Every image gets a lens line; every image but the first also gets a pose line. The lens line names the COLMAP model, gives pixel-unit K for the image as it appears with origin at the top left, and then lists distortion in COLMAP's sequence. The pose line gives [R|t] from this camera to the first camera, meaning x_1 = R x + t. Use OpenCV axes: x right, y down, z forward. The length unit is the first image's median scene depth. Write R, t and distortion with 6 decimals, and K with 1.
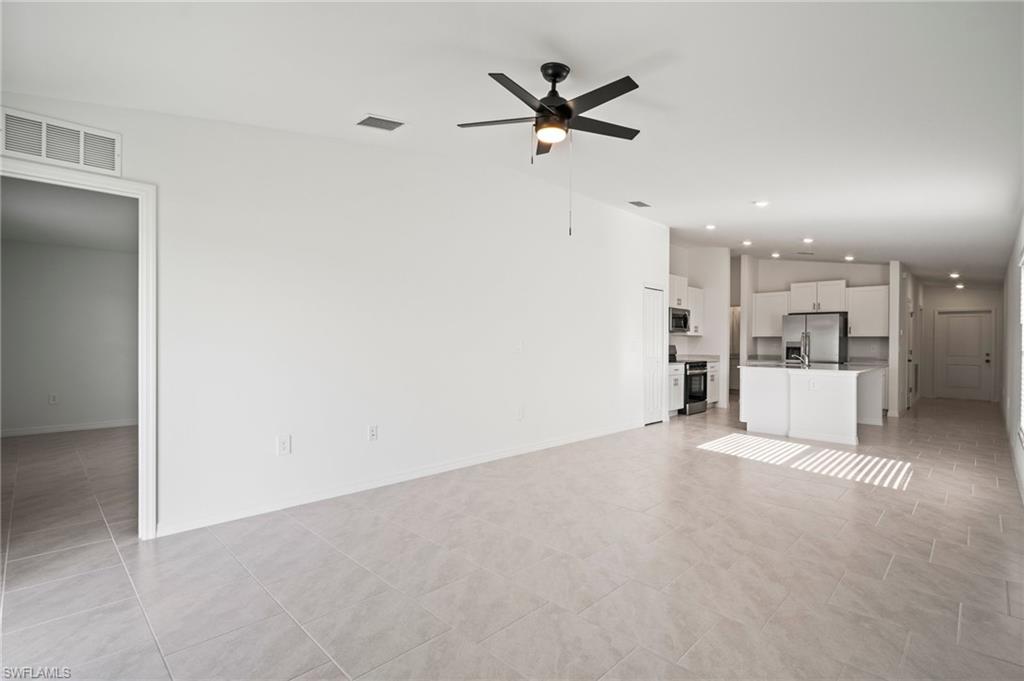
lens RADIAL K [[478.9, 0, 510.0], [0, 478.9, 347.0], [0, 0, 1]] dist [0.001745, -0.000262]
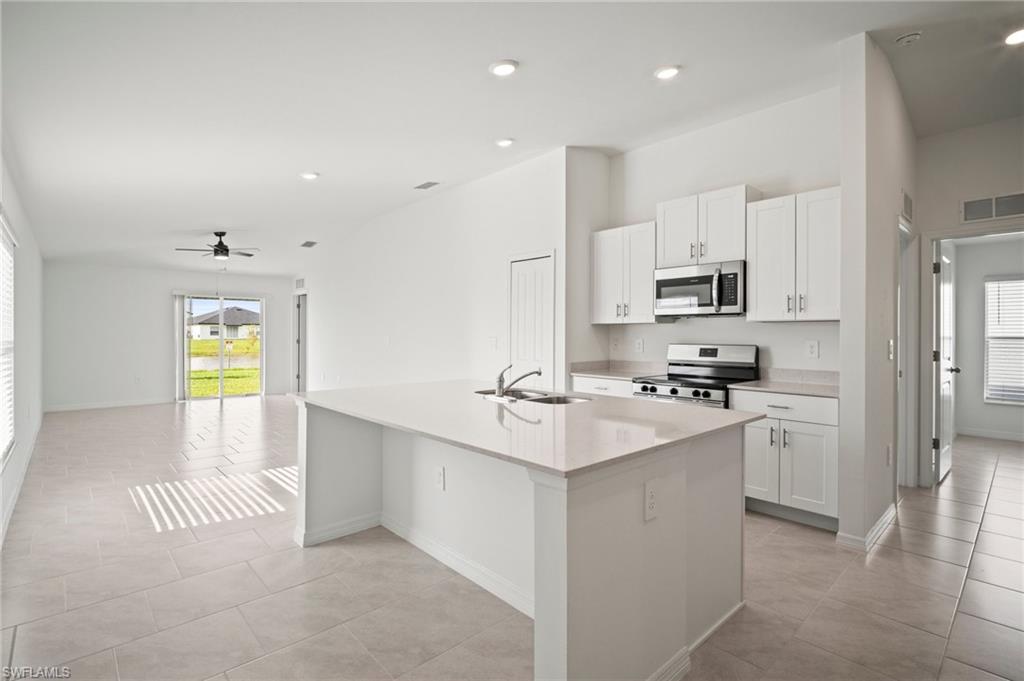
lens RADIAL K [[485.1, 0, 510.0], [0, 485.1, 335.8], [0, 0, 1]] dist [0.000656, -0.000295]
pose [[-0.048816, -0.000803, -0.998807, 0.819247], [-0.010329, 0.999947, -0.000299, -0.010079], [0.998754, 0.010302, -0.048822, 0.835479]]
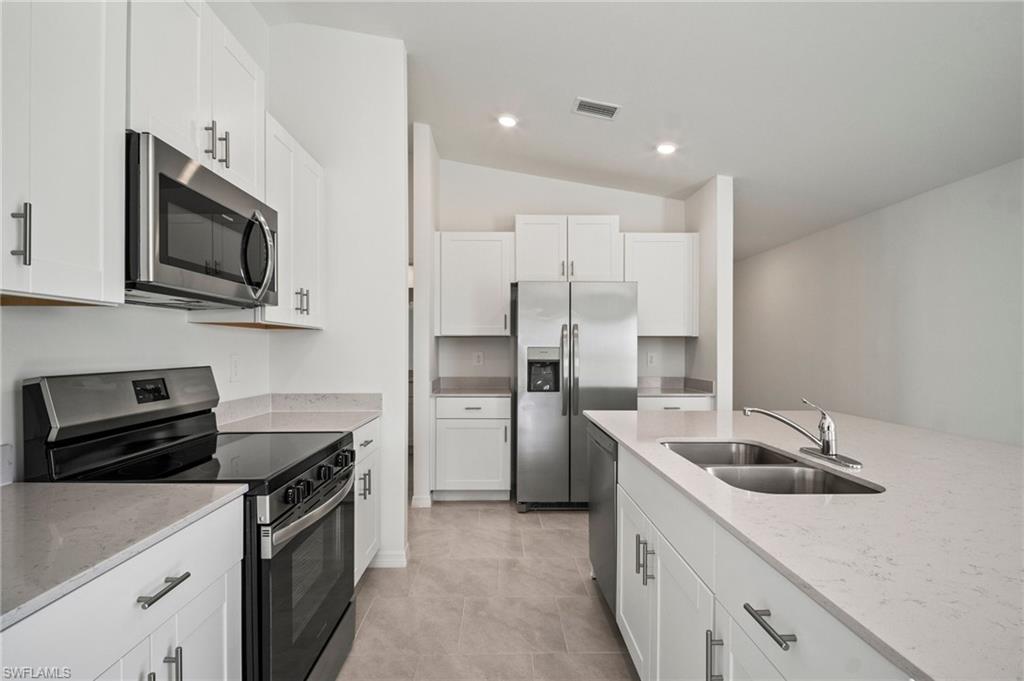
lens RADIAL K [[485.8, 0, 509.0], [0, 485.8, 347.5], [0, 0, 1]] dist [0.007693, -0.010345]
pose [[0.694105, -0.005339, 0.719854, 0.289734], [0.009622, 0.999952, -0.001862, -0.010922], [-0.719810, 0.008219, 0.694123, 0.771471]]
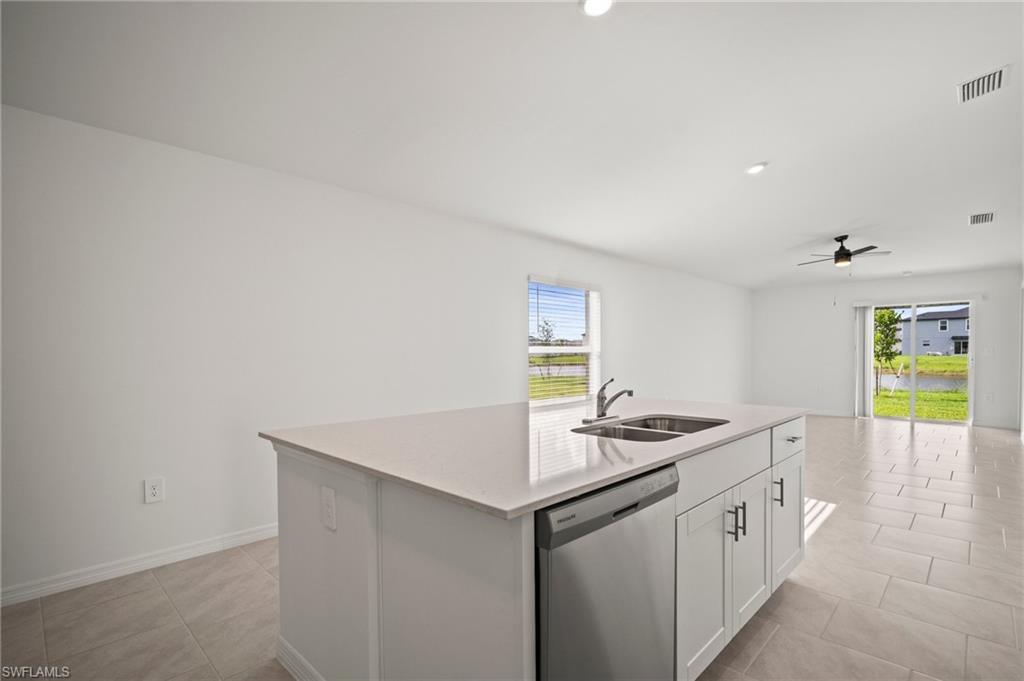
lens RADIAL K [[491.1, 0, 513.3], [0, 491.1, 366.8], [0, 0, 1]] dist [-0.003471, -0.001163]
pose [[-0.999832, 0.002226, -0.018206, 0.554271], [0.001540, 0.999291, 0.037624, -0.006408], [0.018277, 0.037590, -0.999126, 1.067685]]
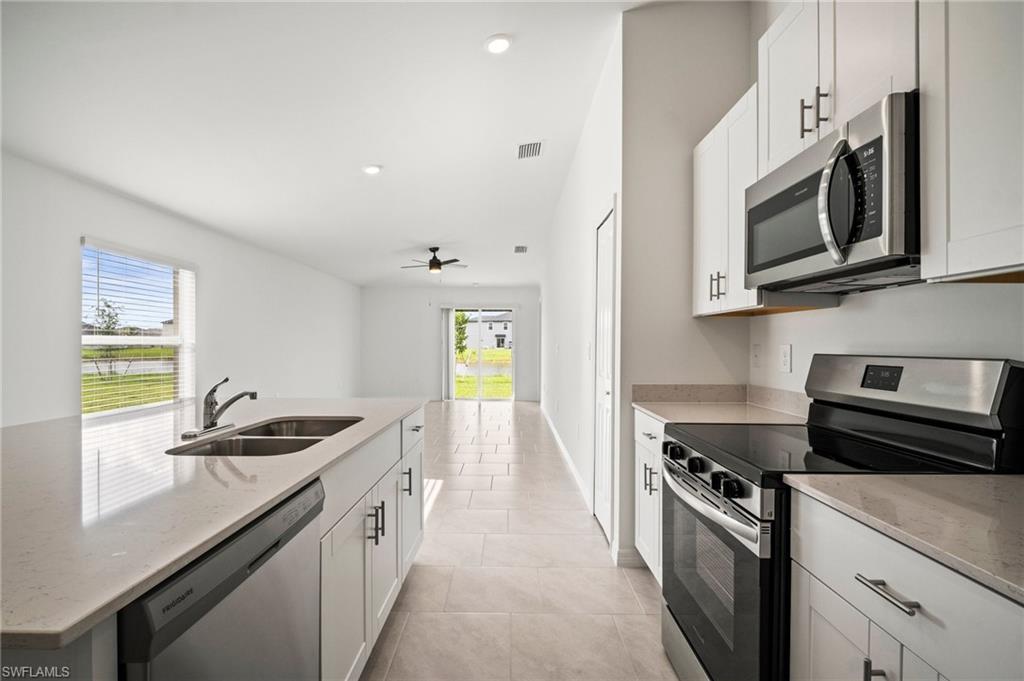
lens RADIAL K [[485.8, 0, 509.0], [0, 485.8, 347.5], [0, 0, 1]] dist [0.007693, -0.010345]
pose [[-0.711770, -0.003202, -0.702405, 0.556301], [-0.013343, 0.999871, 0.008964, -0.006656], [0.702286, 0.015752, -0.711721, 1.039966]]
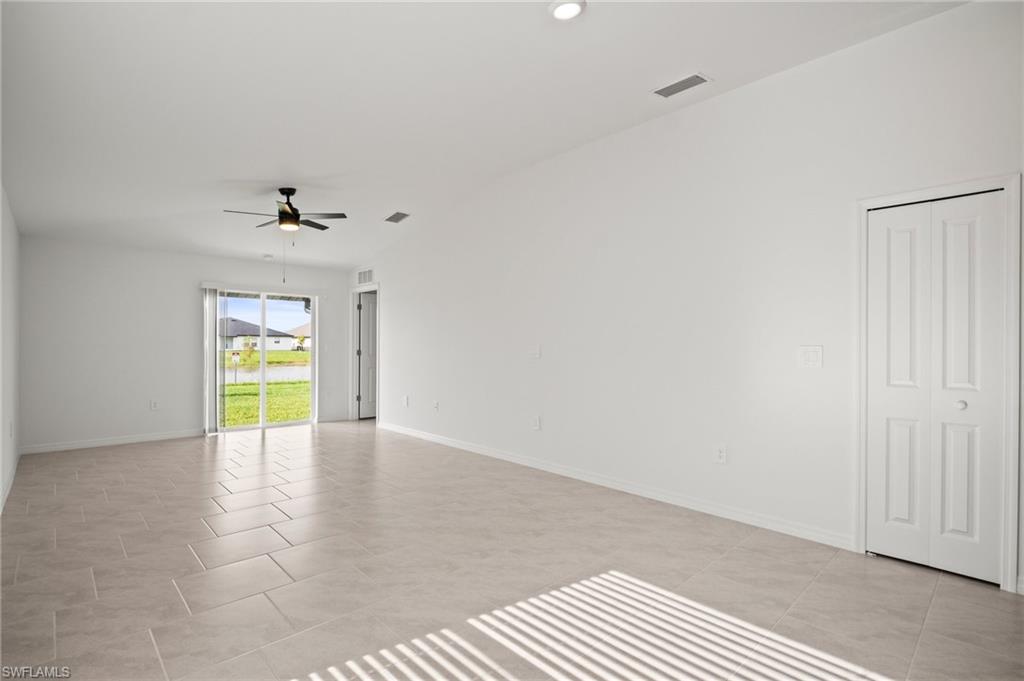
lens RADIAL K [[478.9, 0, 510.0], [0, 478.9, 347.0], [0, 0, 1]] dist [0.001745, -0.000262]
pose [[-0.026445, -0.002618, -0.999647, 0.560504], [-0.011603, 0.999930, -0.002312, -0.003141], [0.999583, 0.011537, -0.026474, 0.573381]]
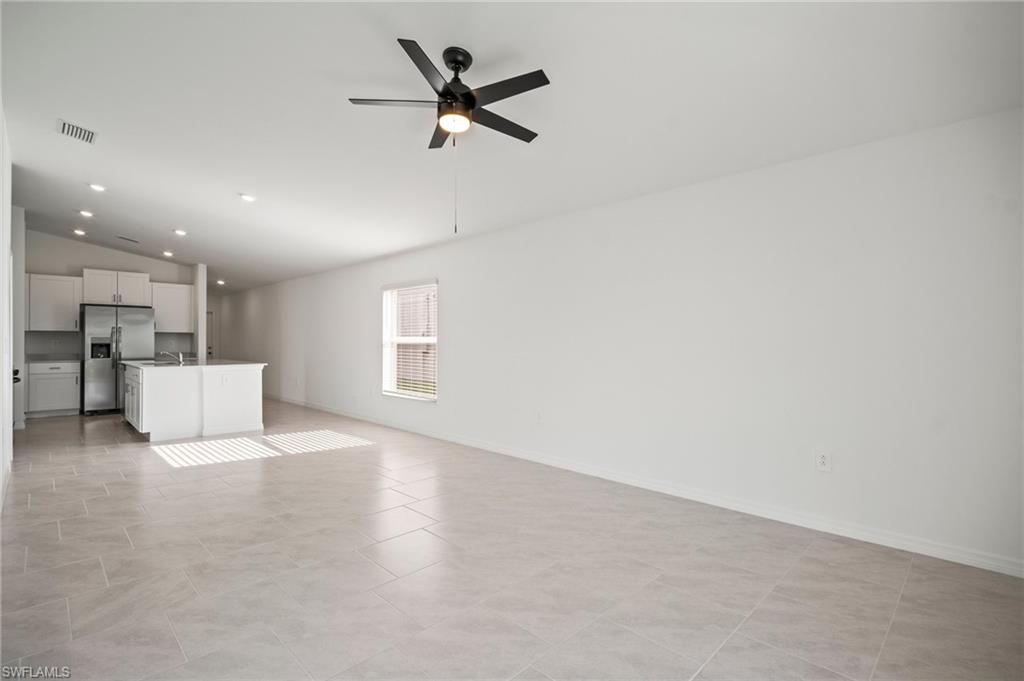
lens RADIAL K [[471.6, 0, 509.3], [0, 471.6, 343.2], [0, 0, 1]] dist [-0.000847, -0.009636]
pose [[0.001574, -0.008235, 0.999965, -0.262719], [0.005425, 0.999951, 0.008226, -0.003590], [-0.999984, 0.005412, 0.001619, 0.275815]]
